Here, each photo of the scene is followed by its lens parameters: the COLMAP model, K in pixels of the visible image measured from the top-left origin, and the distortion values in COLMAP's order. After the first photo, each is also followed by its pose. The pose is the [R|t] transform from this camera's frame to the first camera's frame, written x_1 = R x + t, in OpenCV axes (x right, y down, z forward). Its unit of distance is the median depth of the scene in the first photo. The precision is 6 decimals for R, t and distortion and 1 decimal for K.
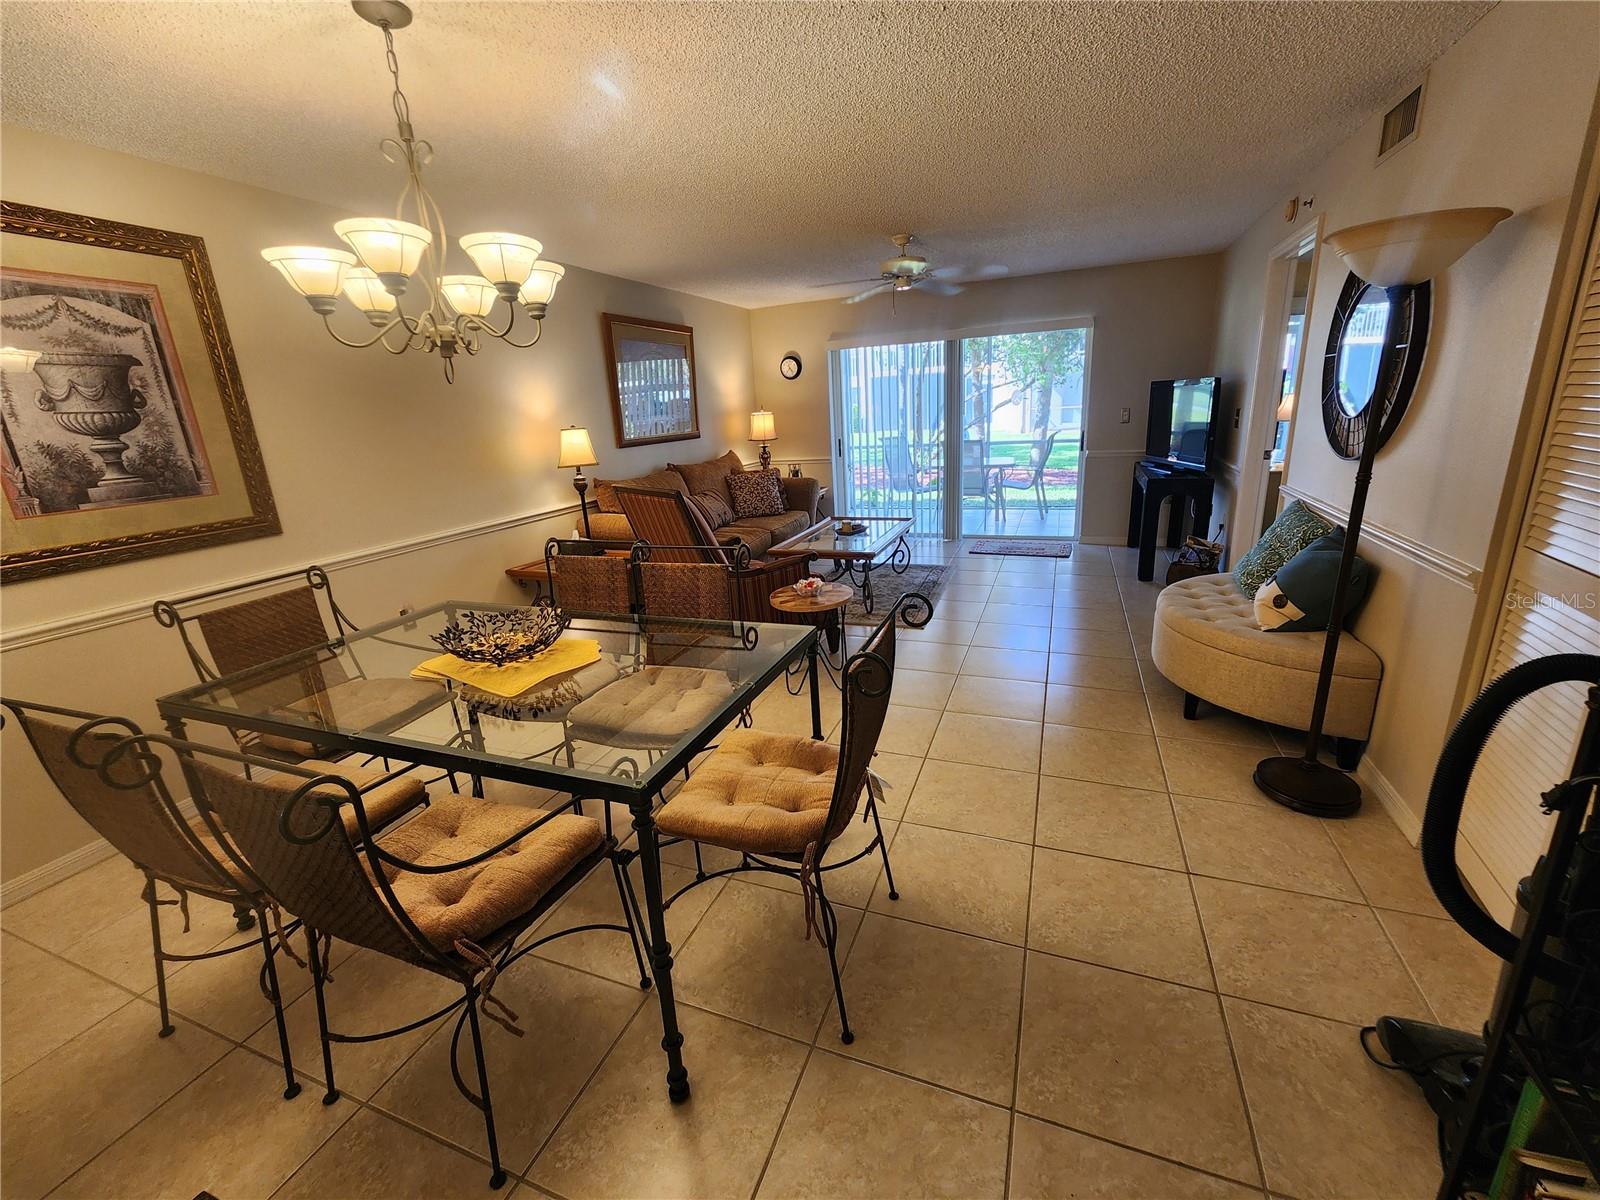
lens RADIAL K [[656.7, 0, 809.4], [0, 656.7, 593.7], [0, 0, 1]] dist [-0.000024, -0.001375]
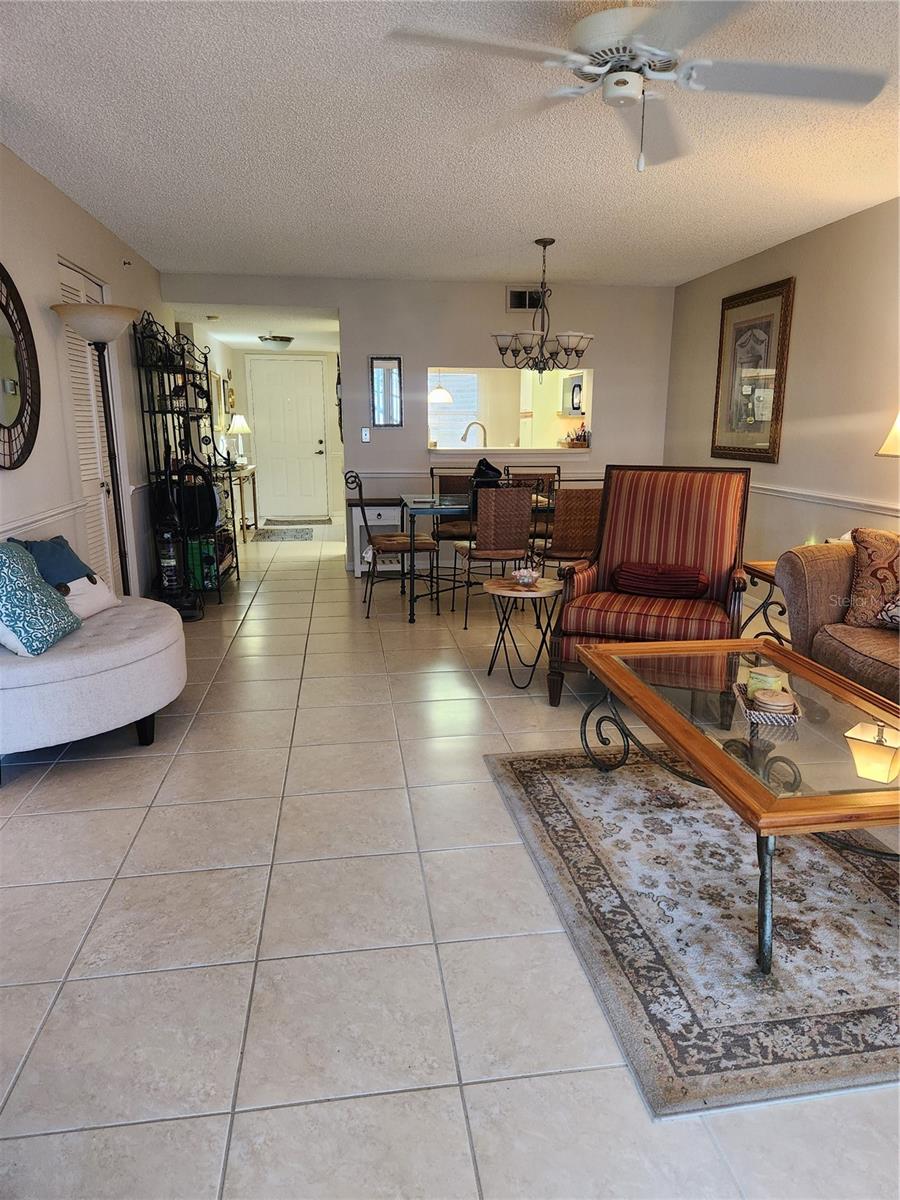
lens RADIAL K [[798.6, 0, 456.7], [0, 798.6, 600.0], [0, 0, 1]] dist [0.077479, -0.050743]
pose [[-0.872022, 0.162498, -0.461705, 0.945565], [-0.086571, 0.877208, 0.472241, -0.778686], [0.481750, 0.451775, -0.750877, 2.677919]]
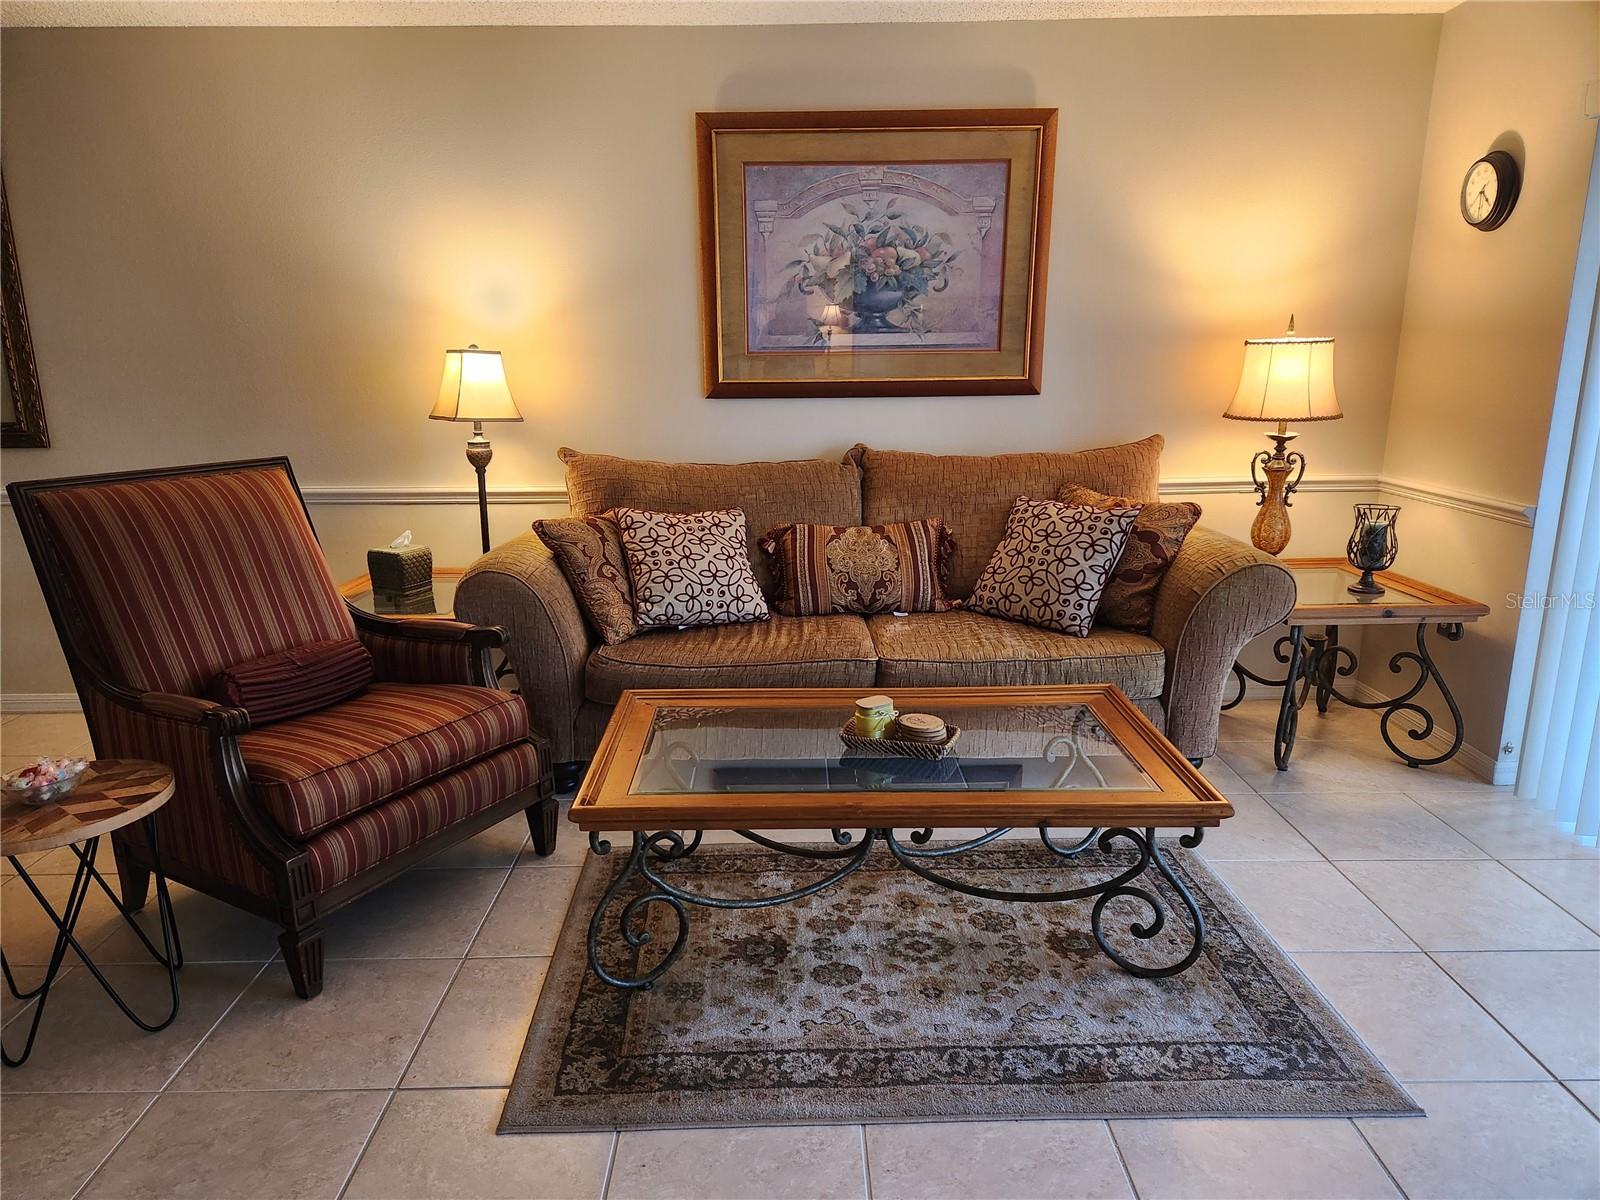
lens RADIAL K [[1064.8, 0, 798.6], [0, 1064.8, 607.9], [0, 0, 1]] dist [0.077479, -0.050743]
pose [[0.366734, 0.278705, -0.887598, 1.033909], [-0.269511, 0.944988, 0.185370, -0.506091], [0.890433, 0.171236, 0.421673, 1.581182]]
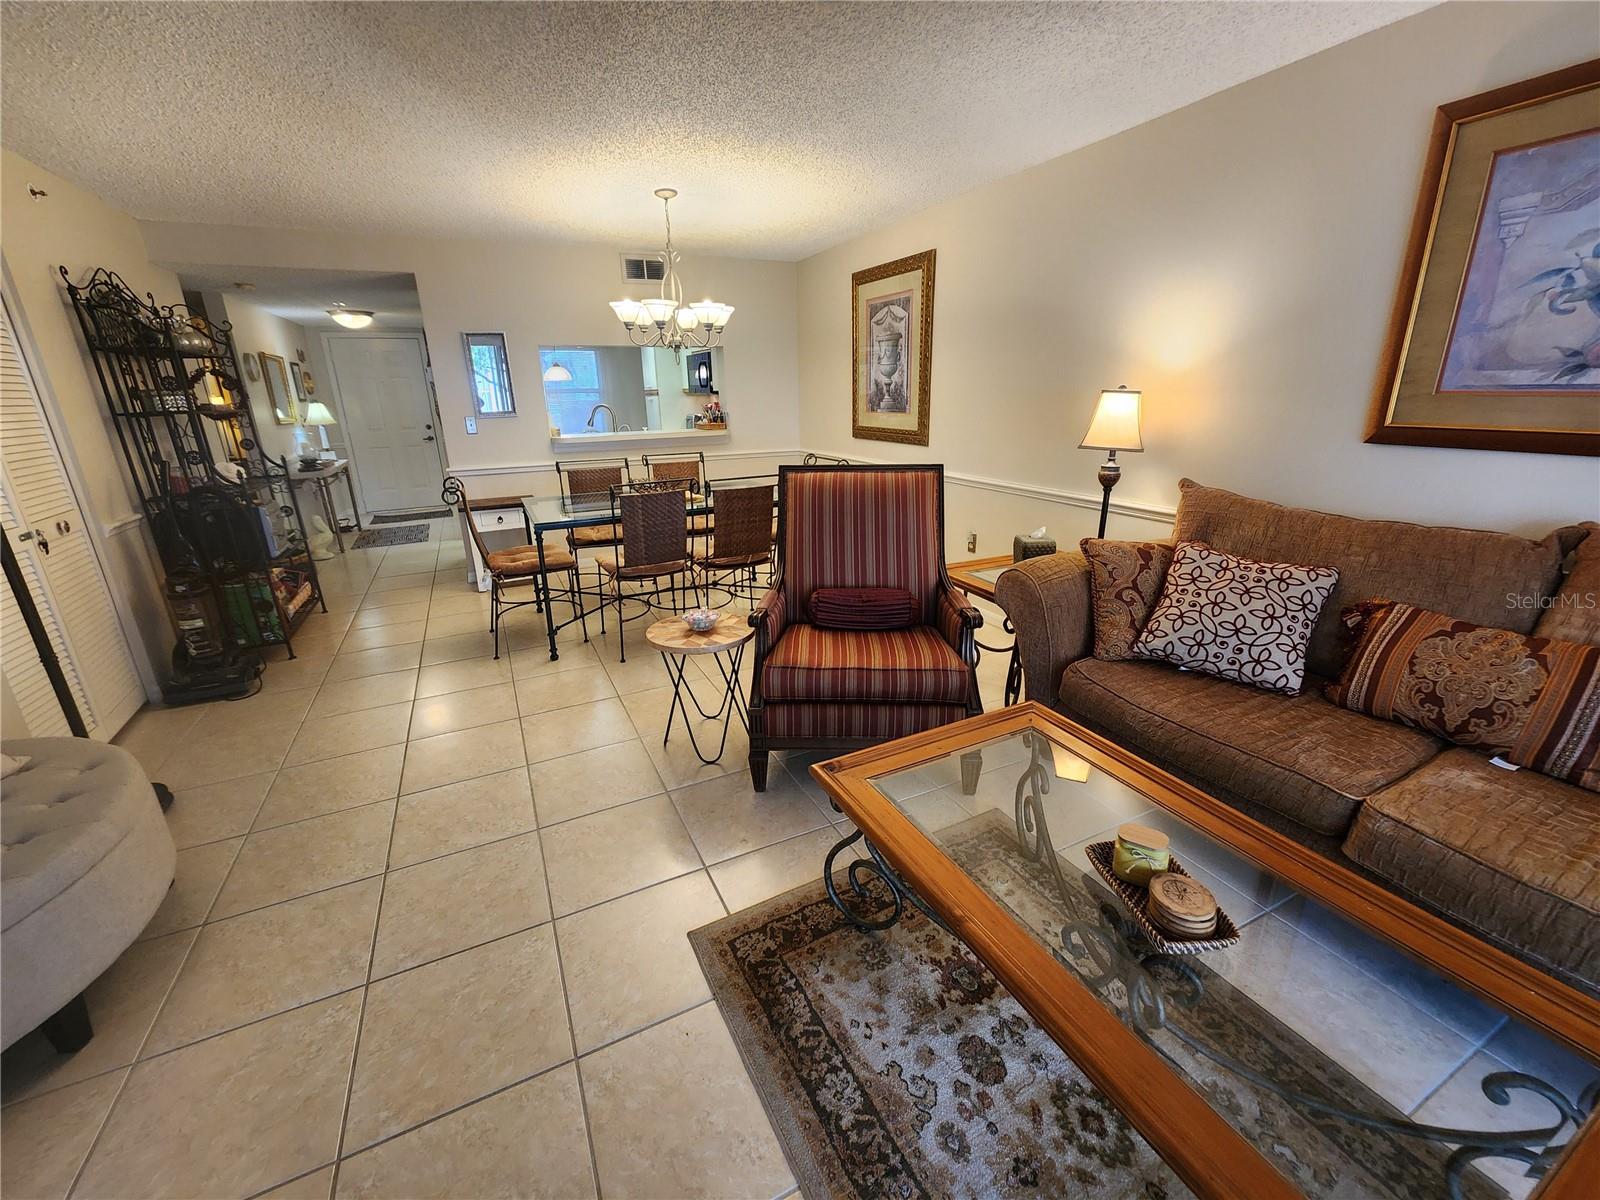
lens RADIAL K [[656.7, 0, 800.1], [0, 656.7, 592.9], [0, 0, 1]] dist [-0.000024, -0.001375]
pose [[-0.677867, 0.289641, -0.675725, 0.630231], [-0.143715, 0.849185, 0.508164, -0.644918], [0.721001, 0.441579, -0.534009, 2.121061]]
